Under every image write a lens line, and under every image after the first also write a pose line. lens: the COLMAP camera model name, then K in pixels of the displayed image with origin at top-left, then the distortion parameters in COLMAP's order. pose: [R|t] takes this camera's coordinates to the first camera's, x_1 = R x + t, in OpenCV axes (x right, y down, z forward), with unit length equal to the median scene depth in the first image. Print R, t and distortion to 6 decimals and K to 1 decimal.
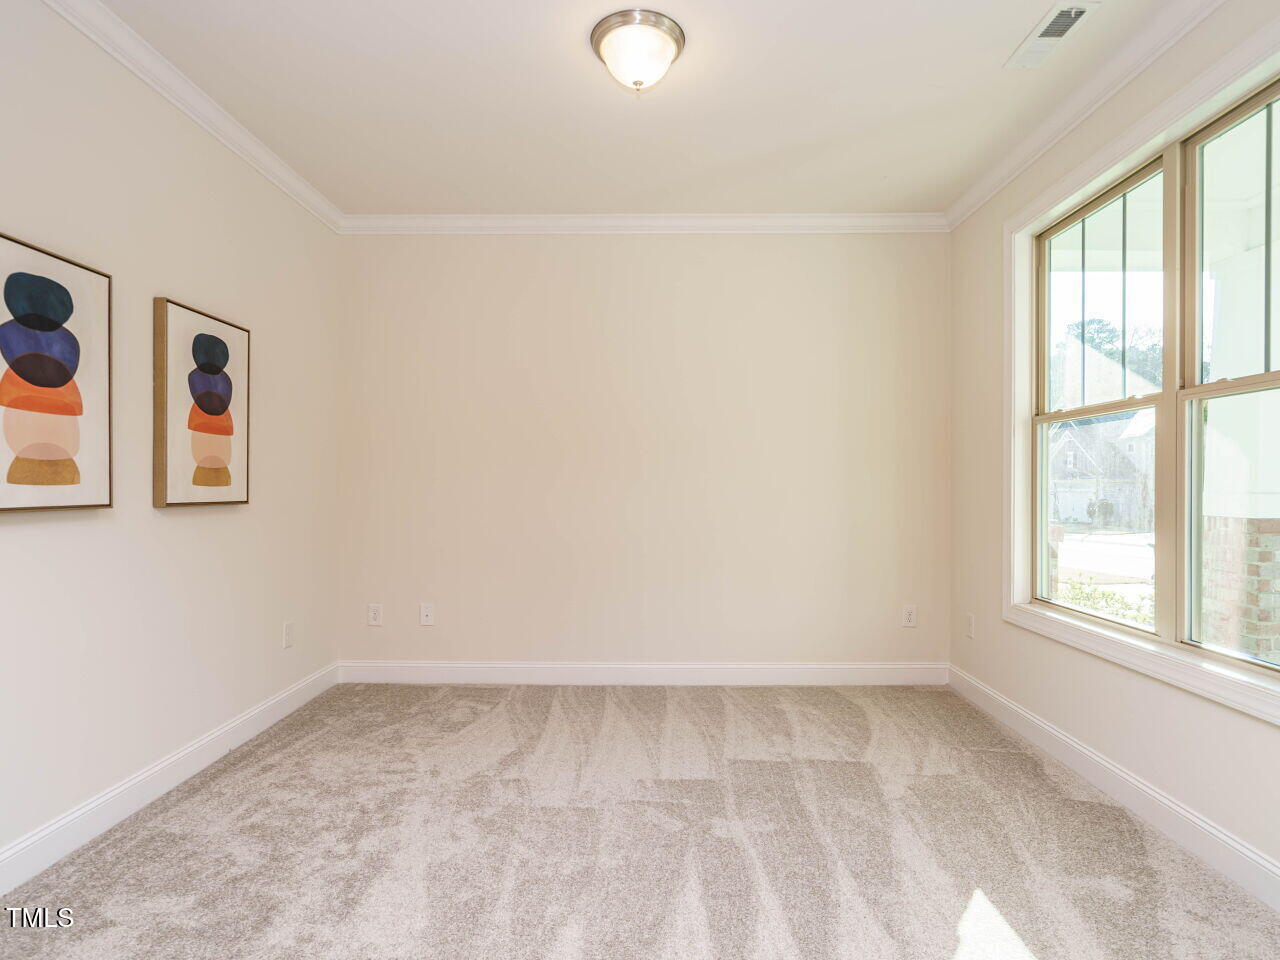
lens RADIAL K [[749.3, 0, 637.8], [0, 749.3, 487.9], [0, 0, 1]] dist [-0.001162, 0.000856]
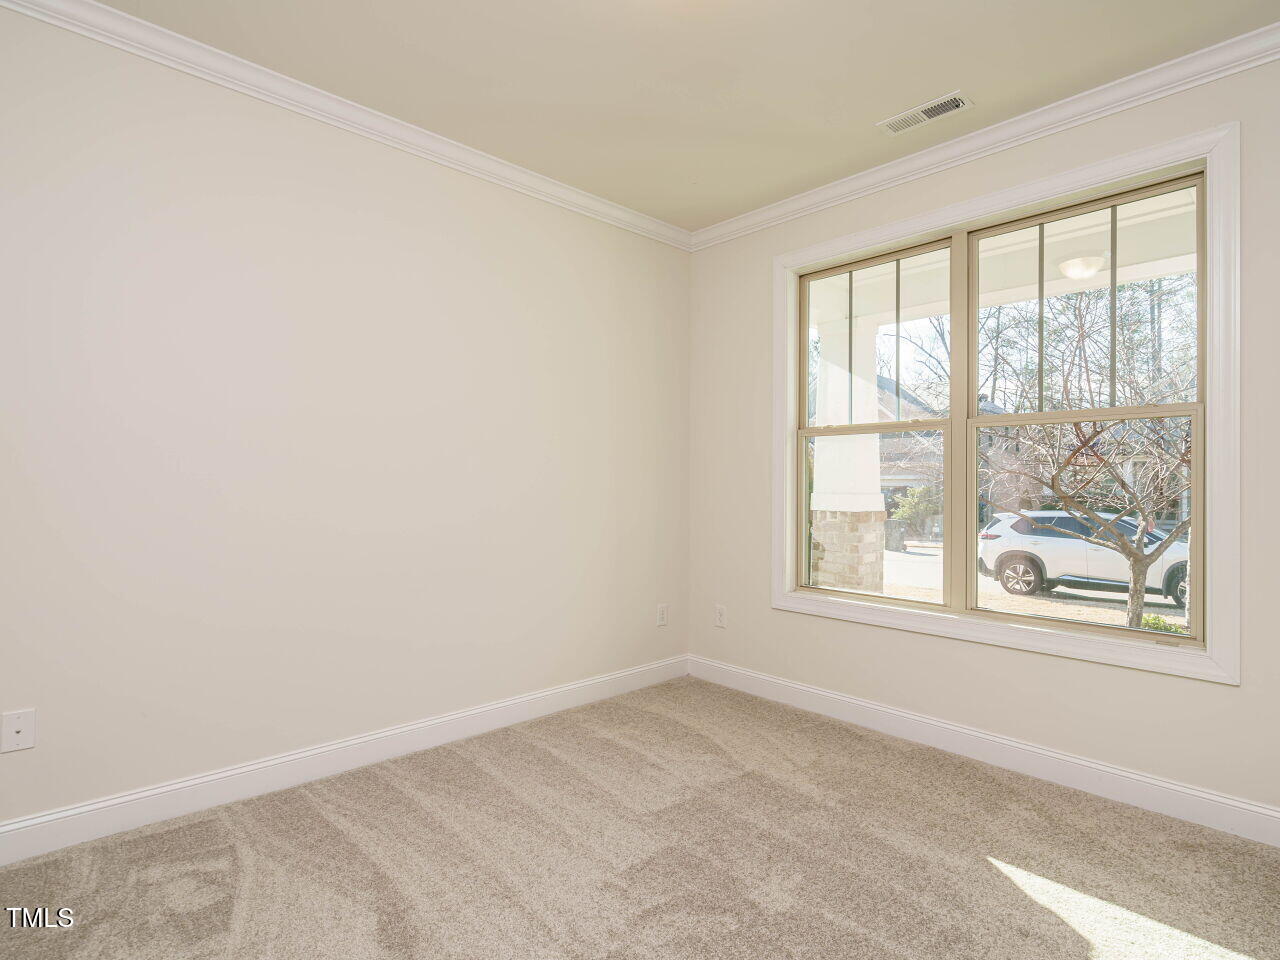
lens RADIAL K [[697.7, 0, 640.0], [0, 697.7, 480.0], [0, 0, 1]] dist [-0.004394, -0.000686]
pose [[0.692239, 0.008511, 0.721619, -0.441295], [-0.002438, 0.999952, -0.009455, -0.006021], [-0.721665, 0.004786, 0.692226, 0.451284]]
